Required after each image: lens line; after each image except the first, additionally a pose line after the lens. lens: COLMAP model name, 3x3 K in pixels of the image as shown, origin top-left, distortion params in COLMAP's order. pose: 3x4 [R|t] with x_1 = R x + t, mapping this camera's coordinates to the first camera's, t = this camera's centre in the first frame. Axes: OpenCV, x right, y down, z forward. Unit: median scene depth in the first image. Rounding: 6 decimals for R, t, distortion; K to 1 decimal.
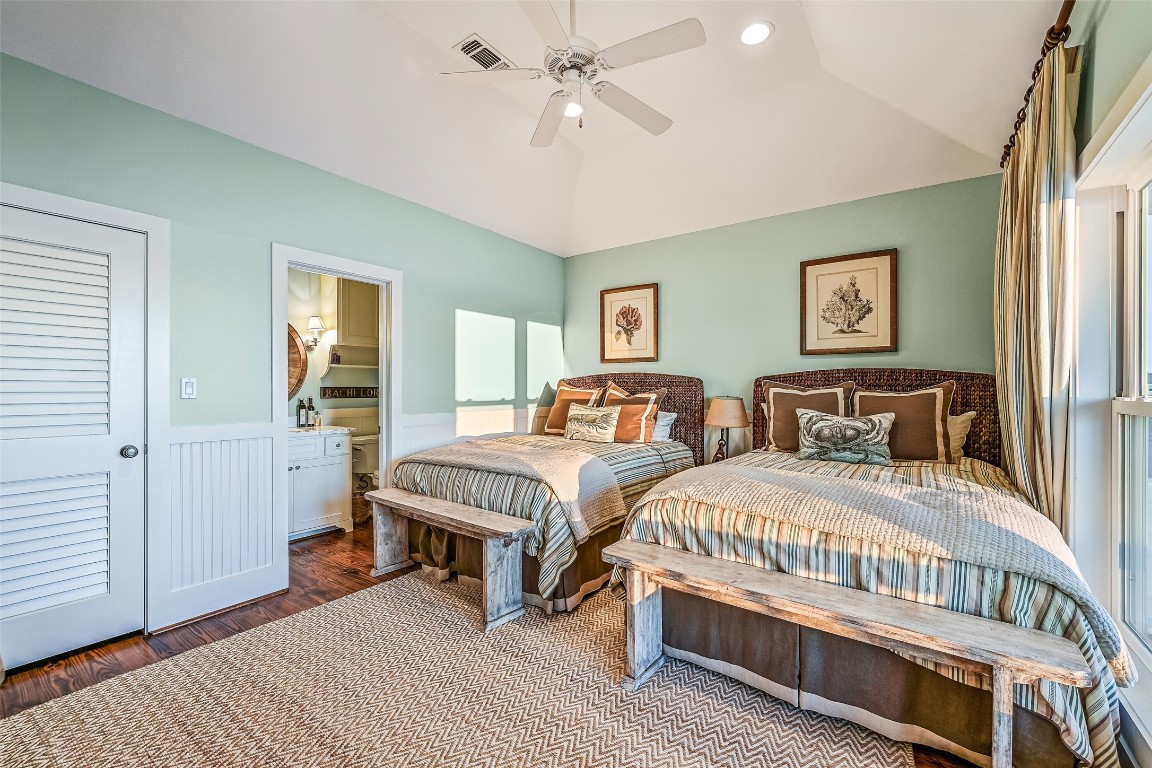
lens RADIAL K [[483.0, 0, 580.2], [0, 483.0, 387.8], [0, 0, 1]] dist [0.000599, 0.000551]
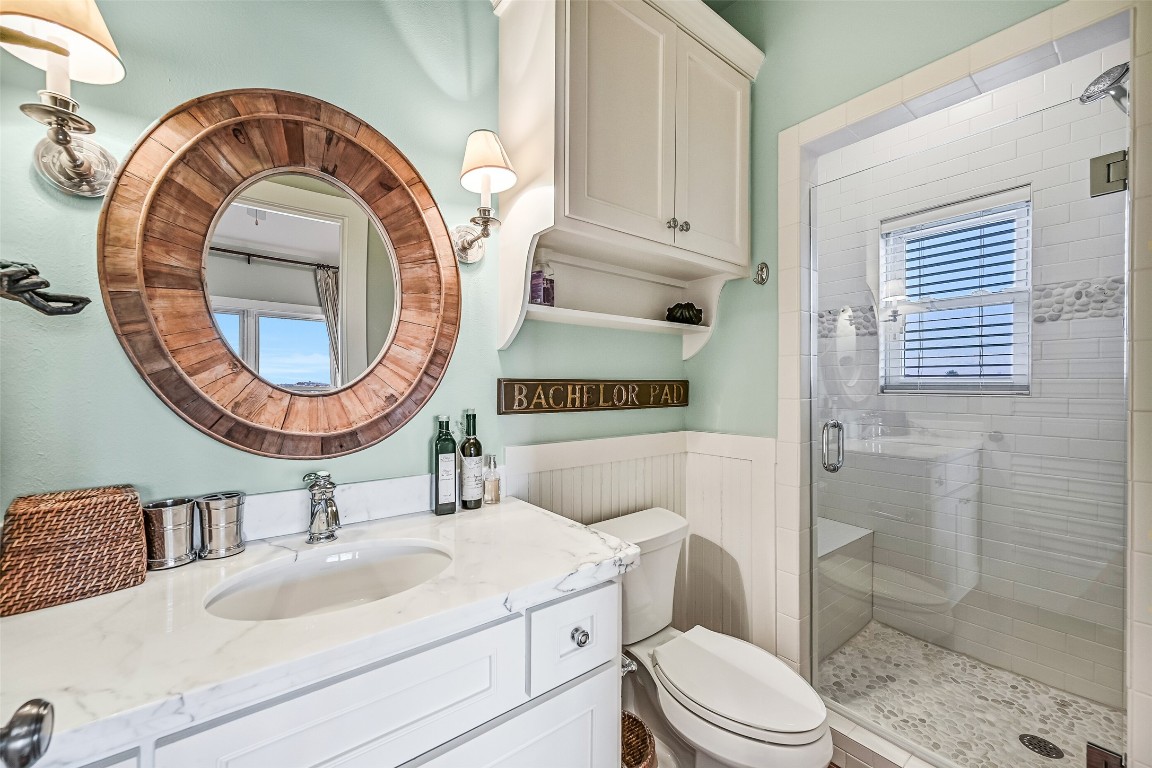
lens RADIAL K [[454.6, 0, 573.2], [0, 454.6, 384.2], [0, 0, 1]] dist [-0.000108, -0.000175]
pose [[0.957101, -0.004397, -0.289721, -0.413804], [0.004329, 0.999990, -0.000877, 0.002369], [0.289722, -0.000414, 0.957111, 0.745594]]
